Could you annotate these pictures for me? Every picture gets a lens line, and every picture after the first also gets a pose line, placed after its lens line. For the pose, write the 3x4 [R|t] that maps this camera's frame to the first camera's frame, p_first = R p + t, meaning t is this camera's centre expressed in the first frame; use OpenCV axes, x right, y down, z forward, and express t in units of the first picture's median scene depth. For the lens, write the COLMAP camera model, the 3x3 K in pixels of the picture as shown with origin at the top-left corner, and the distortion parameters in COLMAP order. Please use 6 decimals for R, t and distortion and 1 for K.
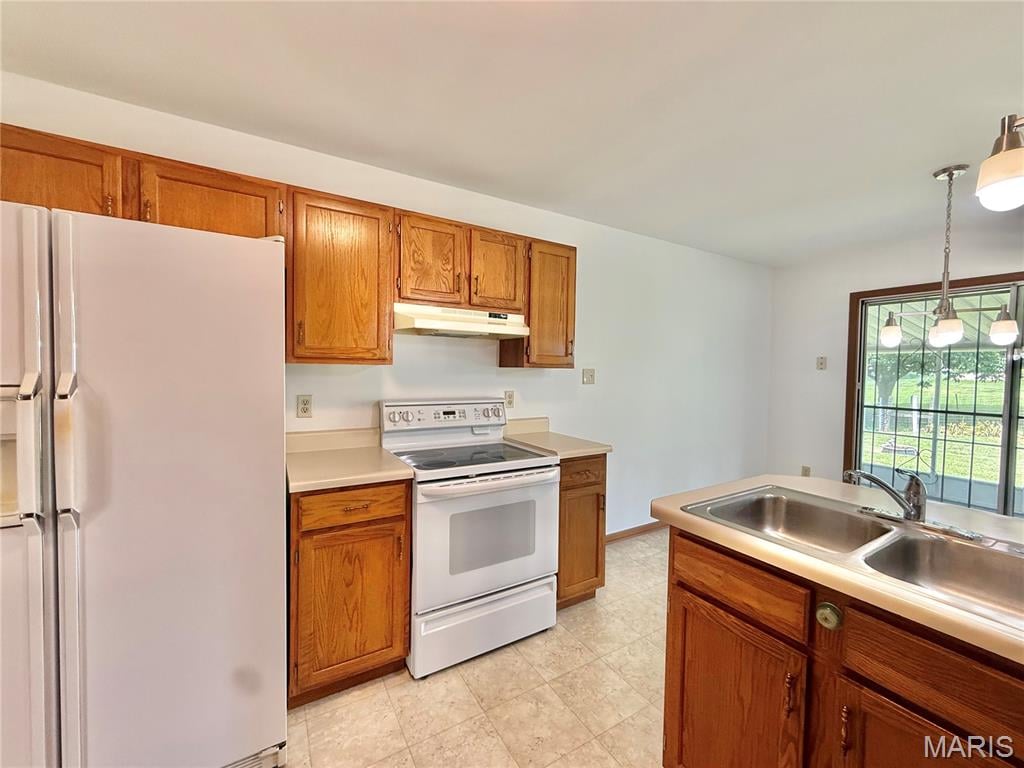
lens RADIAL K [[404.7, 0, 509.8], [0, 404.7, 388.3], [0, 0, 1]] dist [-0.011031, 0.000291]
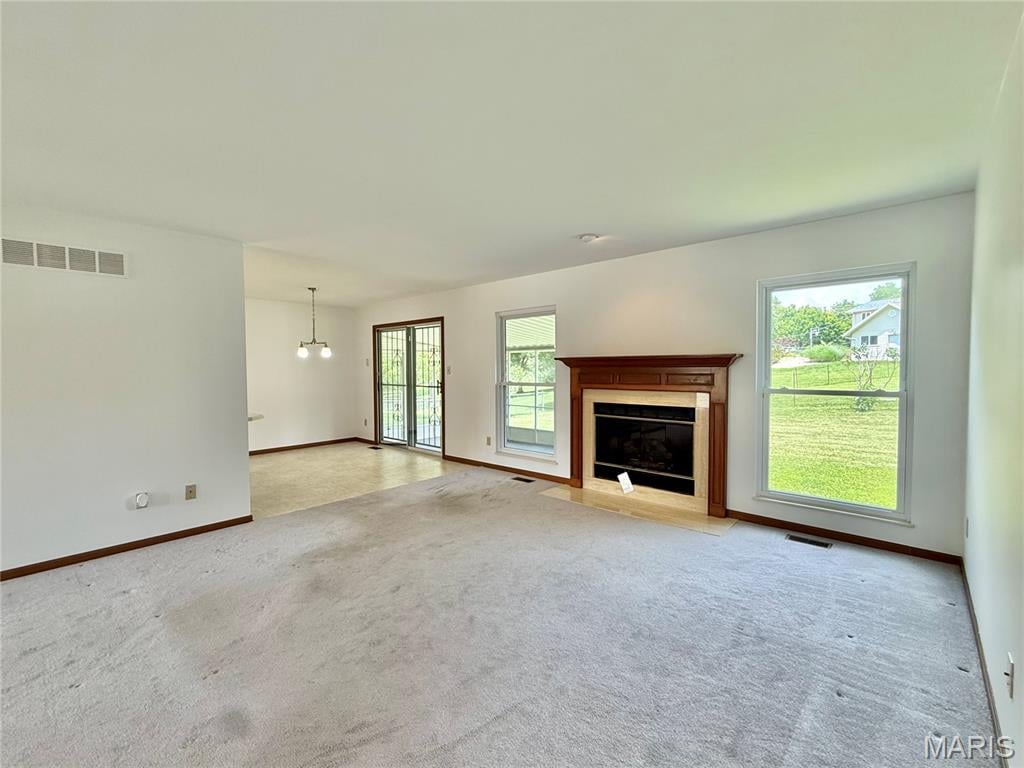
lens RADIAL K [[447.5, 0, 507.4], [0, 447.5, 382.3], [0, 0, 1]] dist [-0.001649, -0.000102]
pose [[0.957403, -0.031214, 0.287065, 1.330715], [0.033844, 0.999418, -0.004203, 0.100036], [-0.286766, 0.013740, 0.957902, -1.910483]]
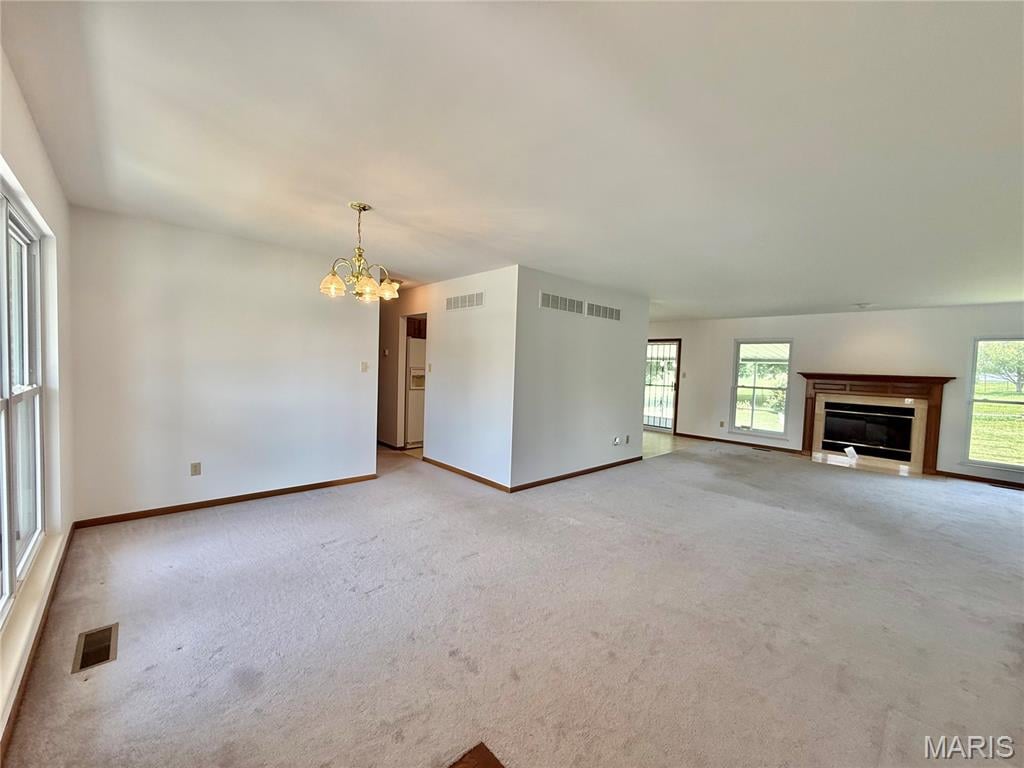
lens RADIAL K [[408.6, 0, 509.1], [0, 408.6, 383.7], [0, 0, 1]] dist [-0.001144, 0.000137]
pose [[0.976497, 0.014427, 0.215048, -0.577171], [-0.015655, 0.999869, 0.004006, 0.089261], [-0.214962, -0.007279, 0.976595, -2.440811]]
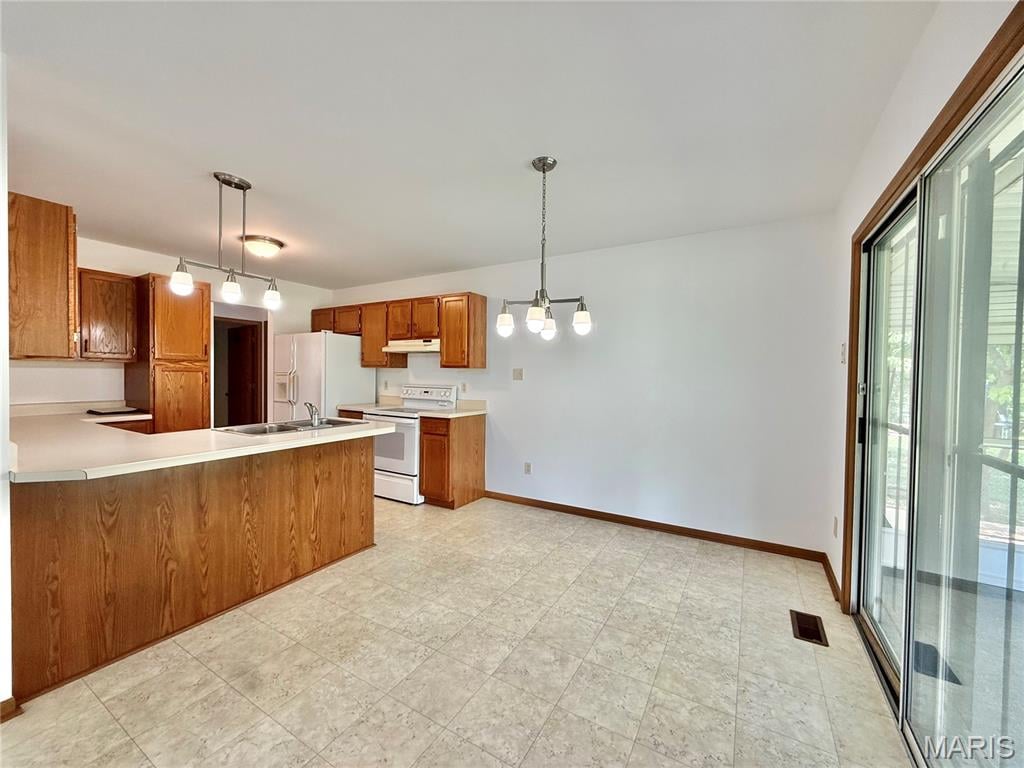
lens RADIAL K [[404.7, 0, 509.8], [0, 404.7, 388.3], [0, 0, 1]] dist [-0.011031, 0.000291]
pose [[0.477707, 0.021946, -0.878245, 1.794732], [-0.044511, 0.999009, 0.000753, 0.024620], [0.877391, 0.038732, 0.478211, 0.427906]]
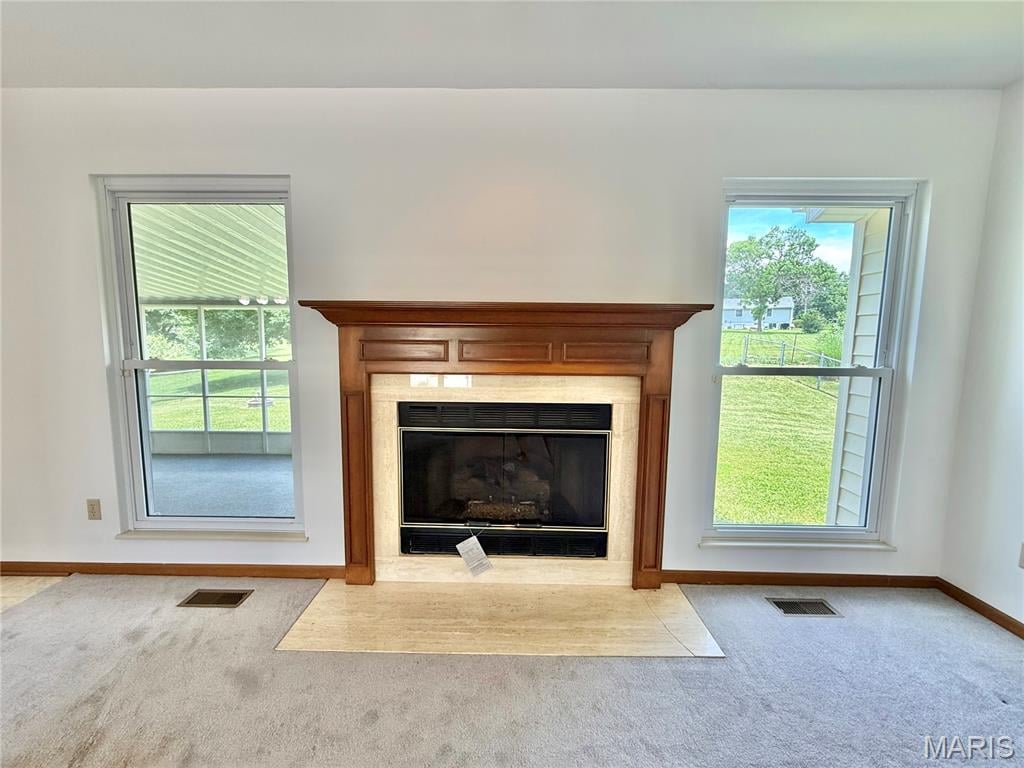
lens RADIAL K [[413.1, 0, 512.0], [0, 413.1, 384.0], [0, 0, 1]] dist [-0.002059, -0.000146]
pose [[0.516191, -0.098107, 0.850836, 1.674232], [0.035127, 0.995007, 0.093419, 0.083680], [-0.855753, -0.018335, 0.517060, -0.713487]]
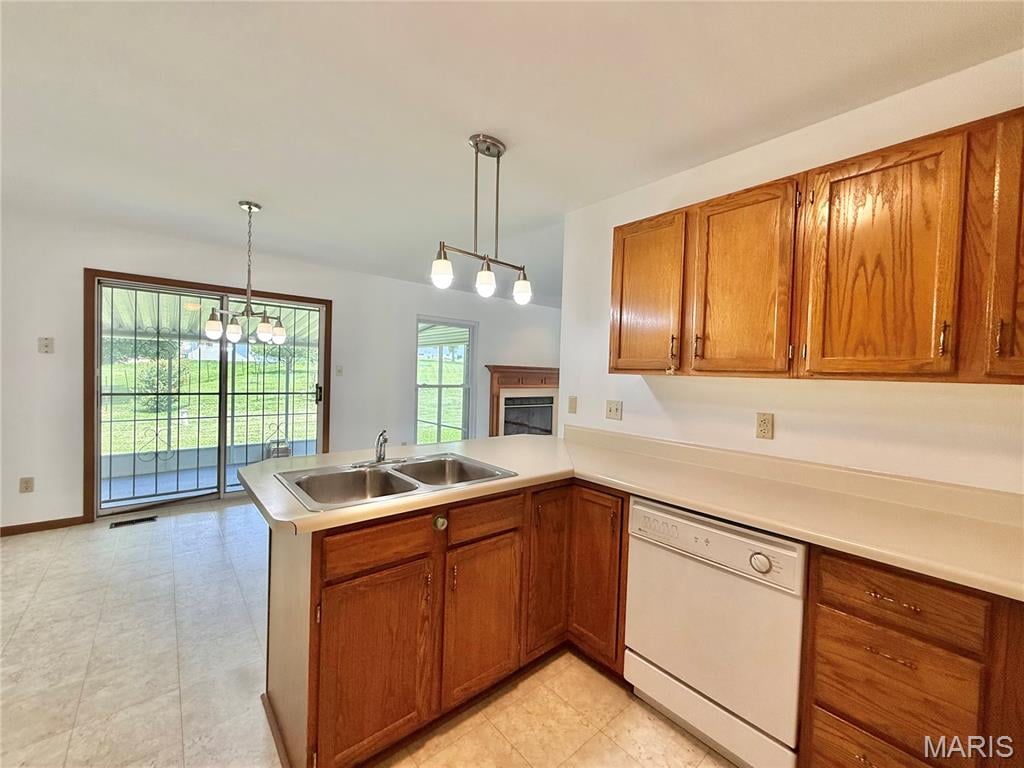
lens RADIAL K [[408.6, 0, 509.1], [0, 408.6, 383.7], [0, 0, 1]] dist [-0.001144, 0.000137]
pose [[-0.169087, -0.047642, 0.984449, -0.318645], [0.011343, 0.998671, 0.050278, -0.026836], [-0.985536, 0.019668, -0.168322, 0.373430]]
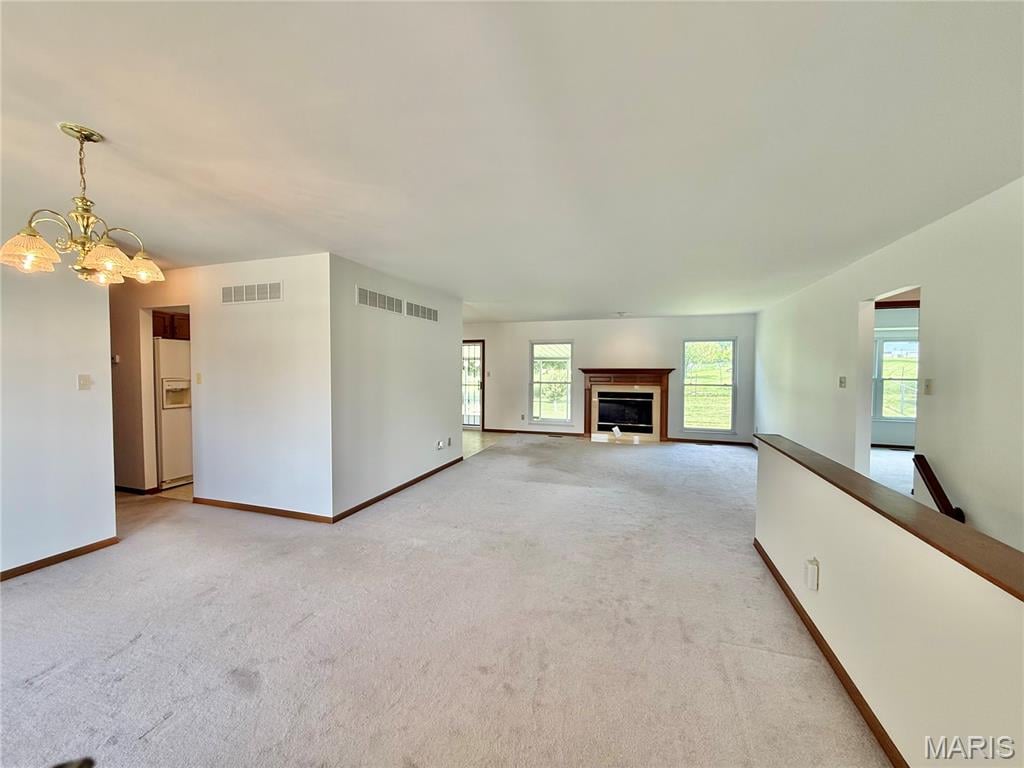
lens RADIAL K [[408.6, 0, 509.1], [0, 408.6, 383.7], [0, 0, 1]] dist [-0.001144, 0.000137]
pose [[0.754295, -0.031344, 0.655787, -0.666576], [0.034743, 0.999366, 0.007803, 0.069794], [-0.655616, 0.016898, 0.754906, -2.259778]]
